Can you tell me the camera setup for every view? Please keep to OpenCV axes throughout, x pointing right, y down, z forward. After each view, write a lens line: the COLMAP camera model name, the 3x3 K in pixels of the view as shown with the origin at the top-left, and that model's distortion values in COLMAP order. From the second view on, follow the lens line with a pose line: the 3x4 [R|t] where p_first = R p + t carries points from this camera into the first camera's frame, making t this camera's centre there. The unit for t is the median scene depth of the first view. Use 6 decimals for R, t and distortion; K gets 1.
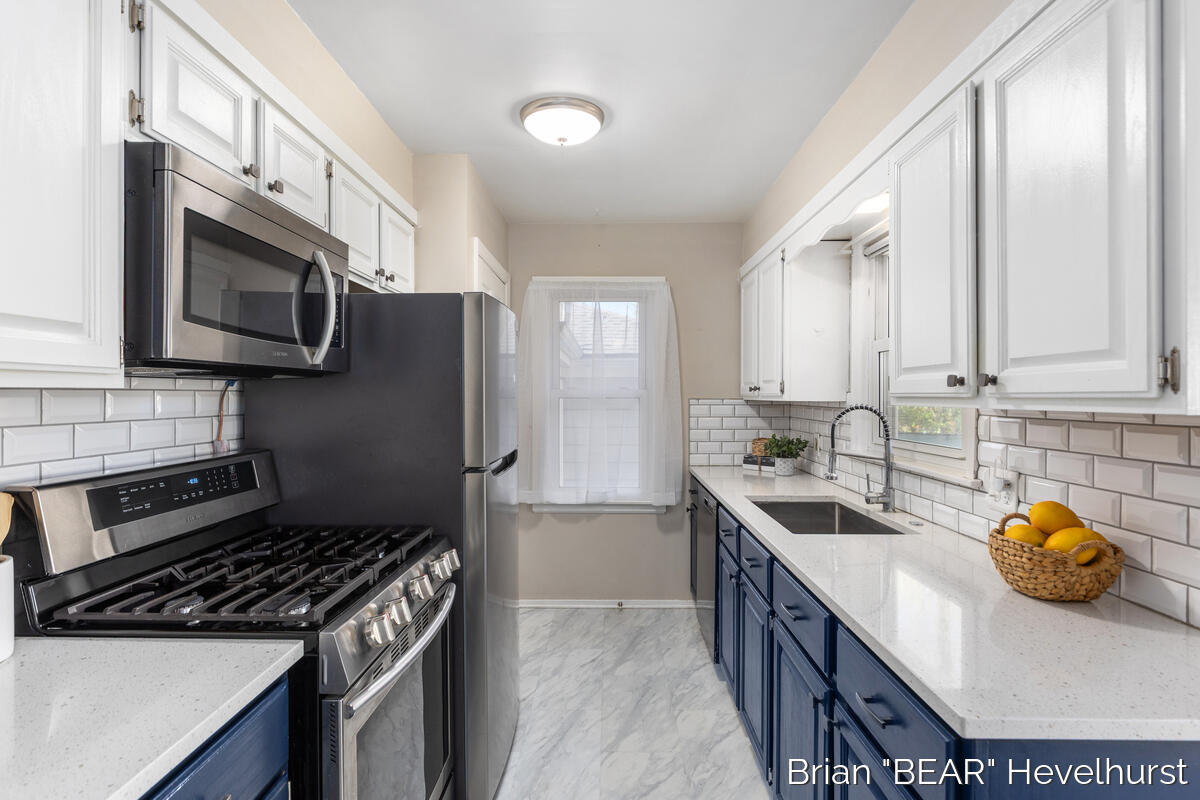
lens RADIAL K [[599.1, 0, 599.3], [0, 599.1, 394.8], [0, 0, 1]] dist [0.002957, -0.000043]
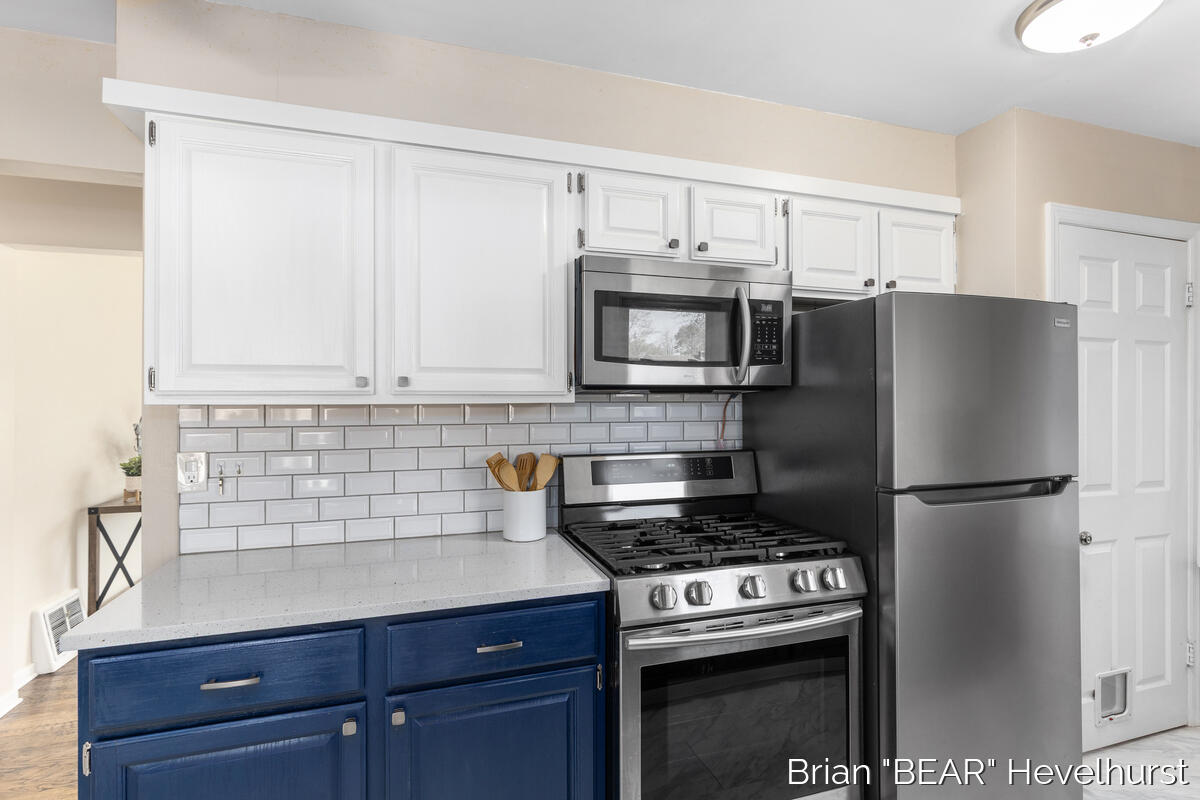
lens RADIAL K [[569.6, 0, 603.1], [0, 569.6, 400.4], [0, 0, 1]] dist [-0.000081, 0.000012]
pose [[0.341558, 0.000335, -0.939861, 0.508187], [0.003864, 0.999991, 0.001761, -0.014167], [0.939853, -0.004234, 0.341554, 0.341408]]
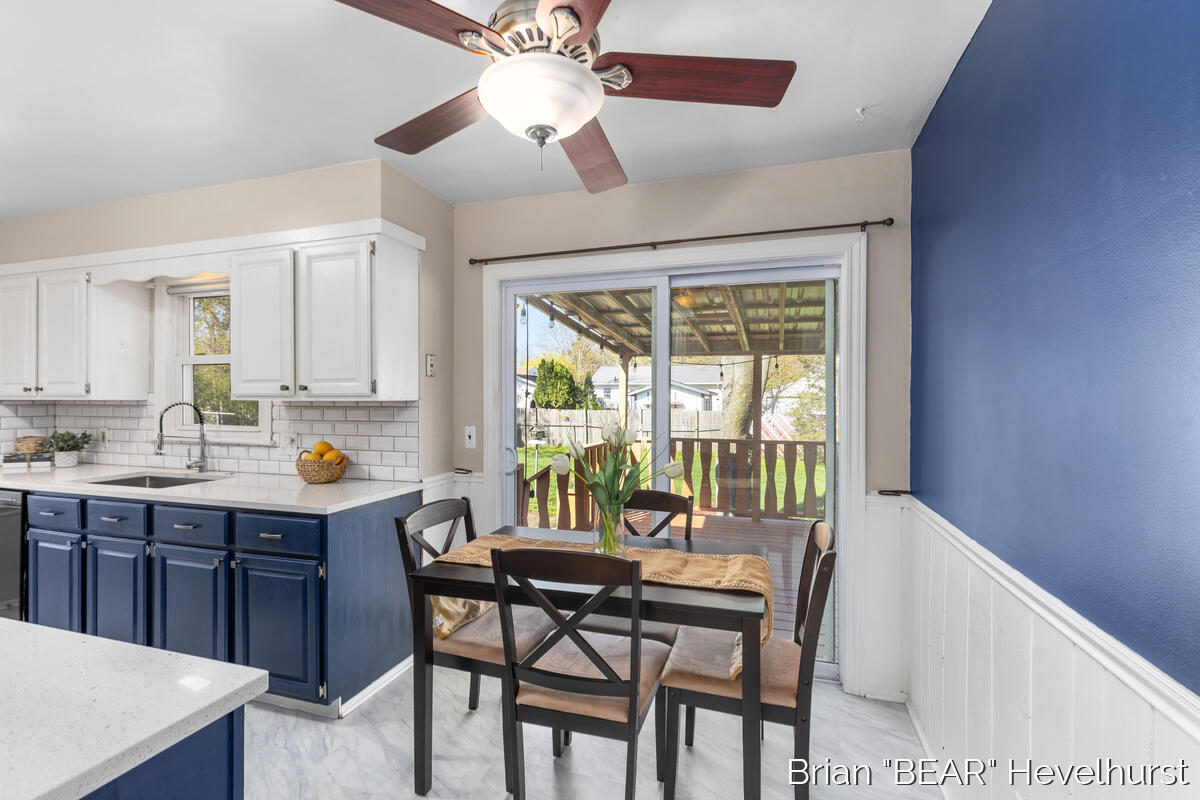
lens RADIAL K [[537.0, 0, 598.3], [0, 537.0, 400.2], [0, 0, 1]] dist [0.001265, -0.001390]
pose [[0.294962, 0.001517, 0.955508, -0.594031], [-0.002973, 0.999995, -0.000670, 0.012176], [-0.955504, -0.002643, 0.294965, -0.404295]]
